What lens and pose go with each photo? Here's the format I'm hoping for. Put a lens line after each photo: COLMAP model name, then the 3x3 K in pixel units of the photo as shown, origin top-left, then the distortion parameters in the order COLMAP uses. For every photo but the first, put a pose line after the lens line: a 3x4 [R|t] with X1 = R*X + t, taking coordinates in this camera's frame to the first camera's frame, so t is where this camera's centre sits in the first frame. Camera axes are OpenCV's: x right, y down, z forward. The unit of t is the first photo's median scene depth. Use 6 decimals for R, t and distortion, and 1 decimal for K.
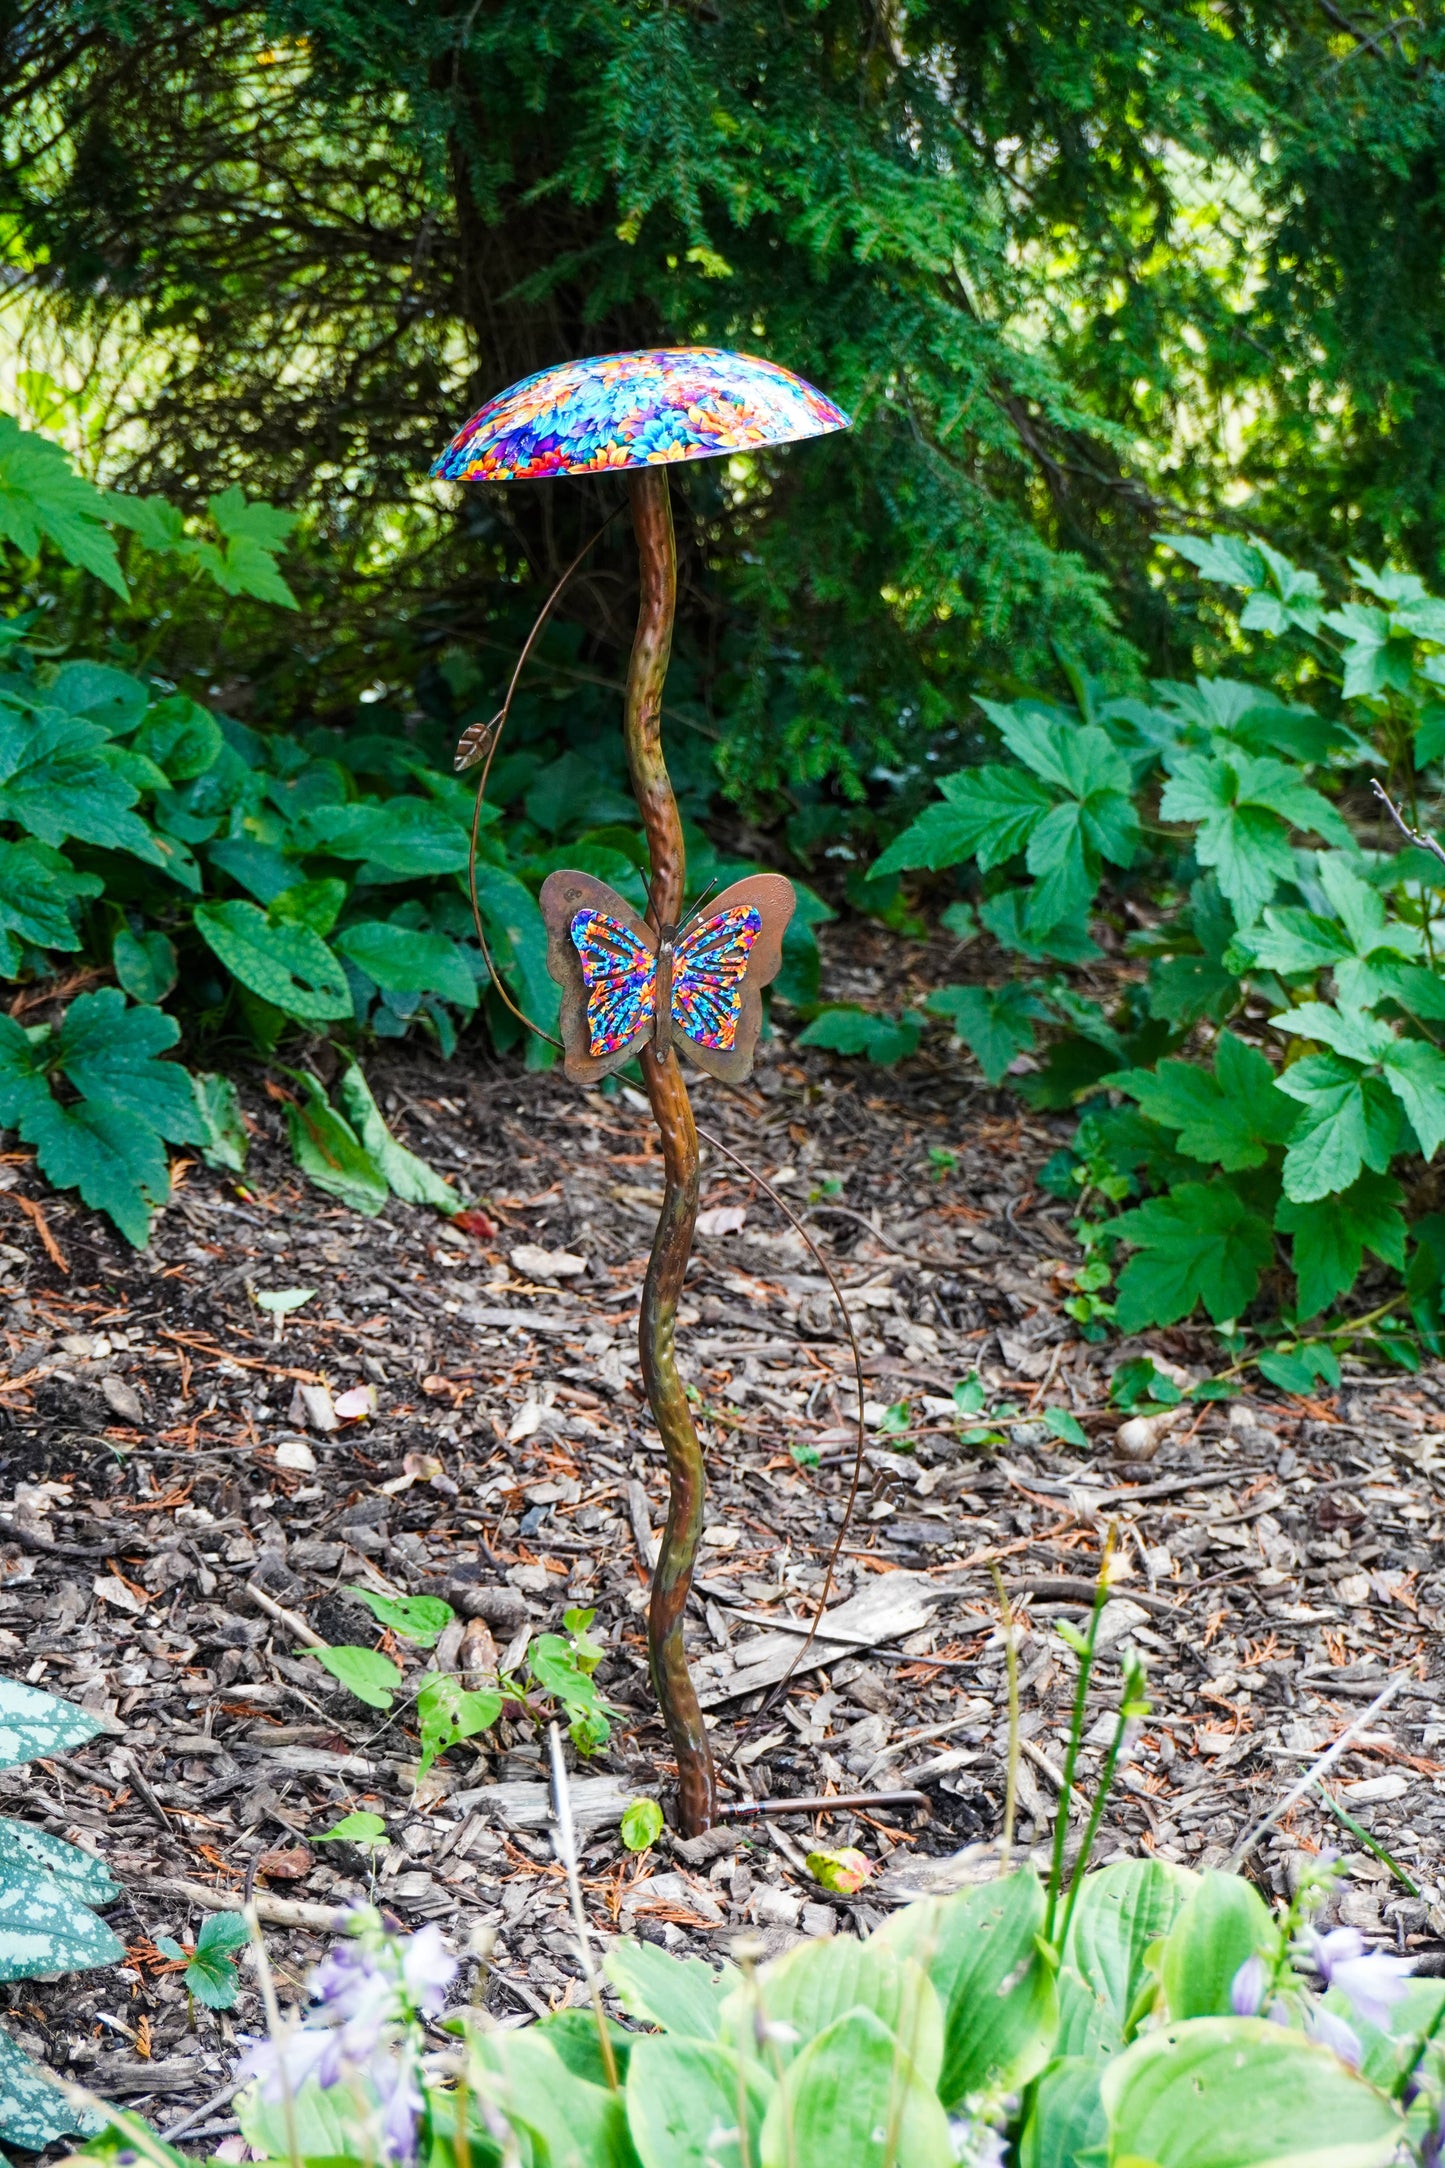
lens RADIAL K [[4166.1, 0, 737.0], [0, 4166.1, 1090.6], [0, 0, 1]] dist [0.139436, 0.000000]
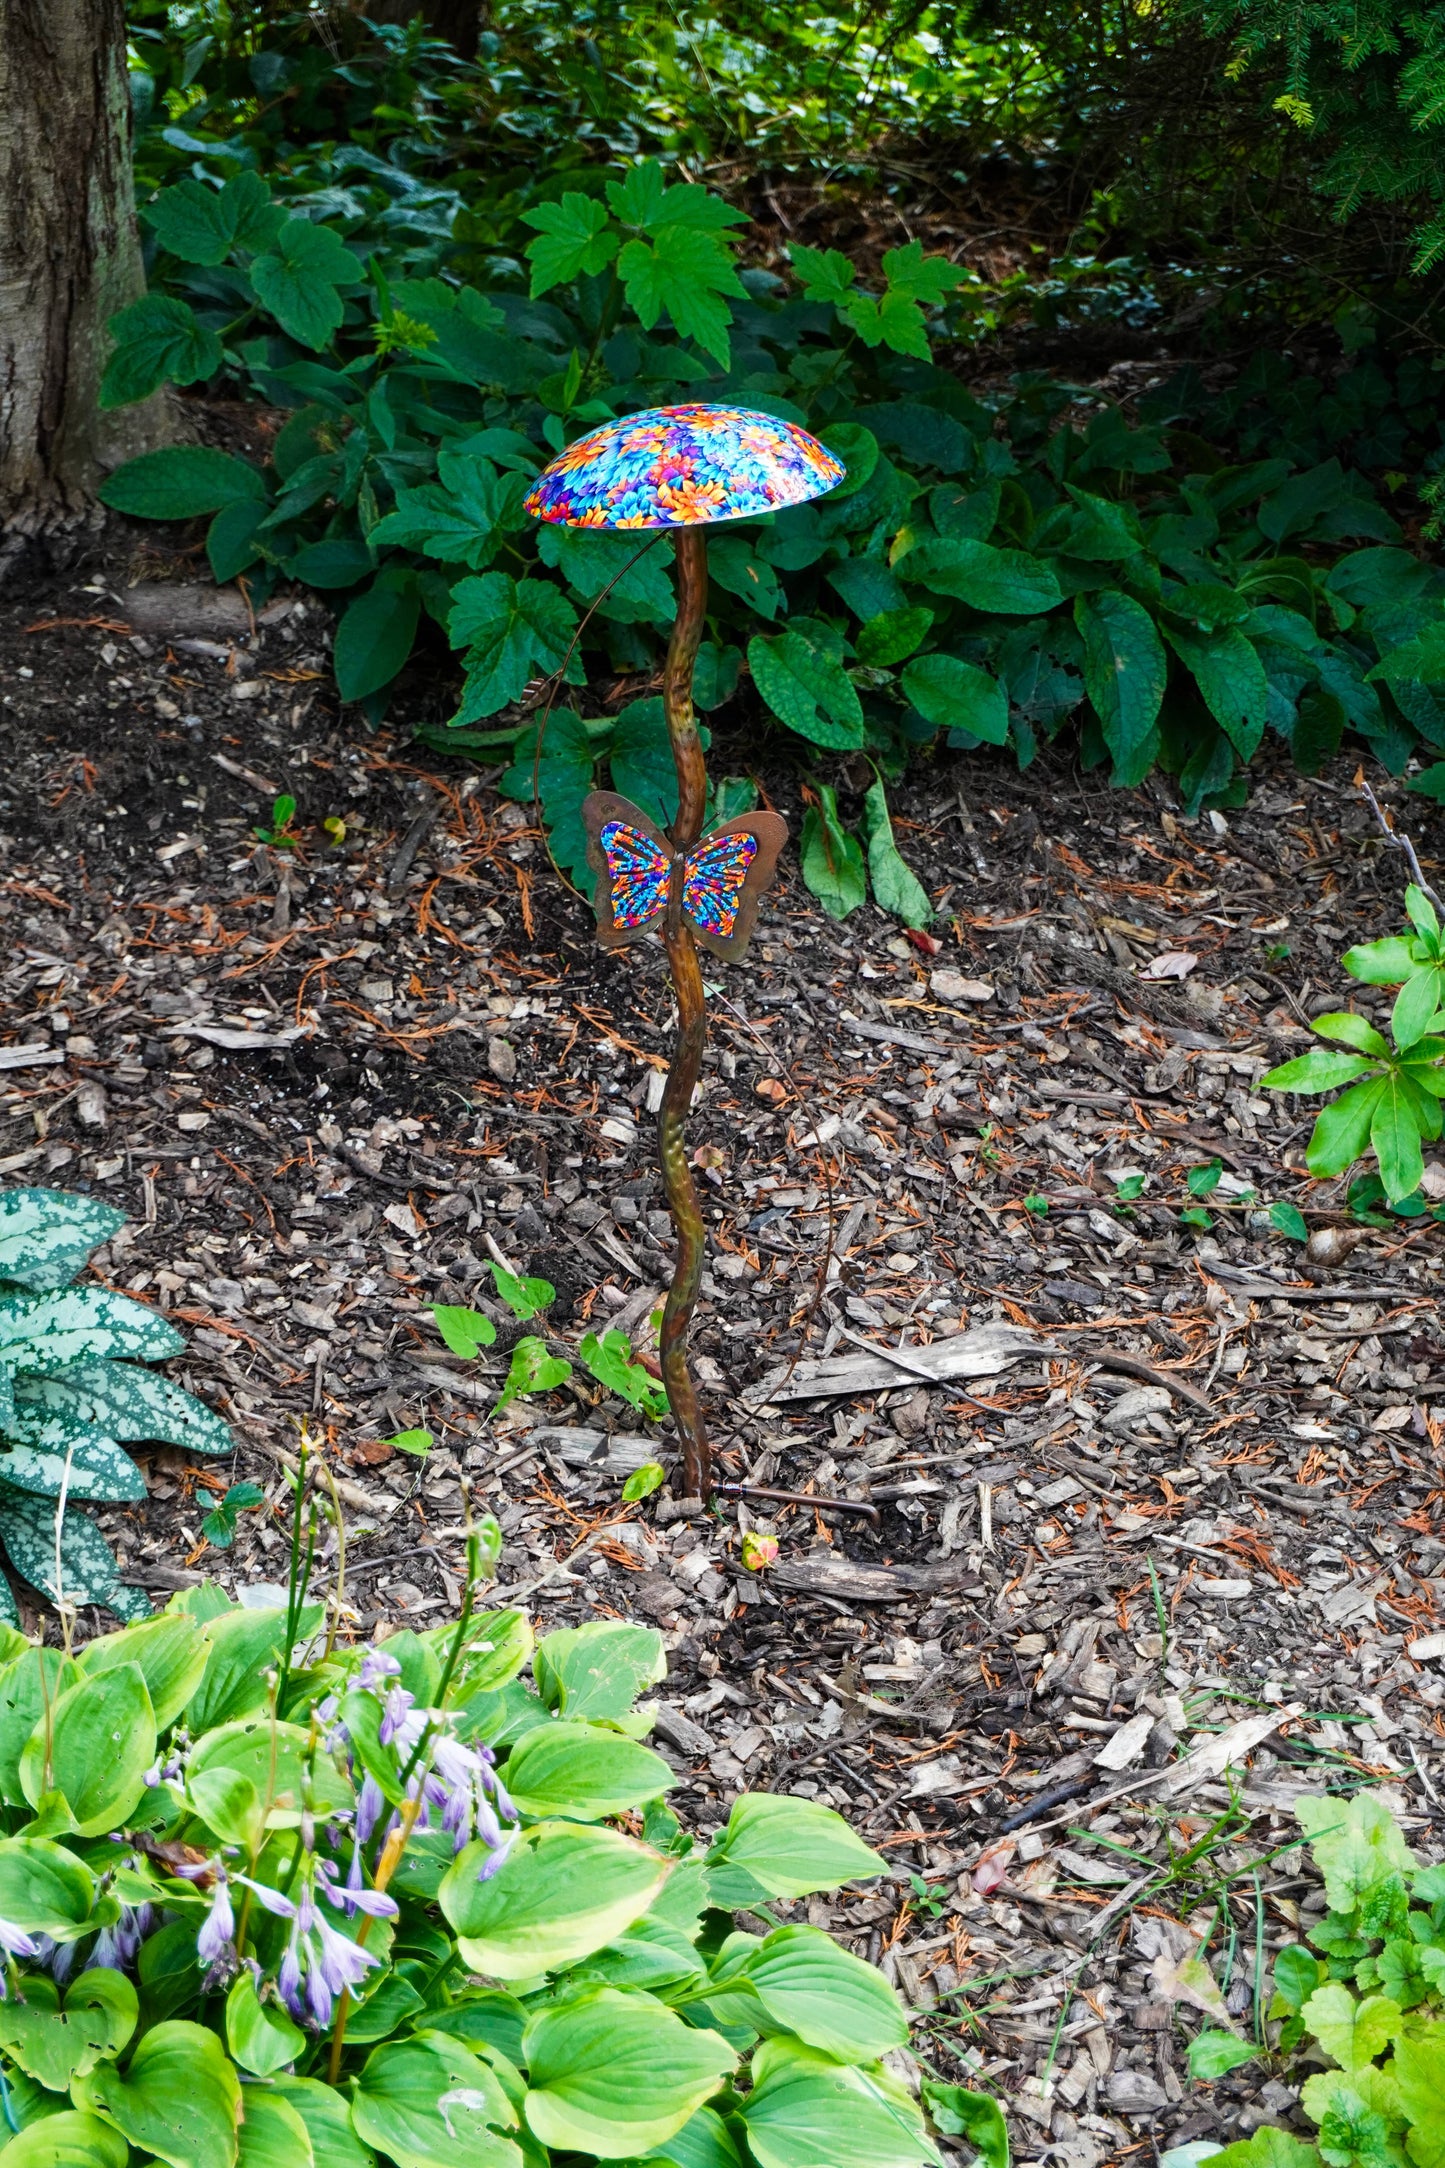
lens RADIAL K [[5248.1, 0, 718.3], [0, 5248.1, 1088.3], [0, 0, 1]] dist [0.250271, 0.000000]
pose [[0.881958, 0.198574, -0.427457, 0.628040], [-0.119661, 0.971539, 0.204434, -0.265949], [0.455886, -0.129152, 0.880618, -0.407437]]
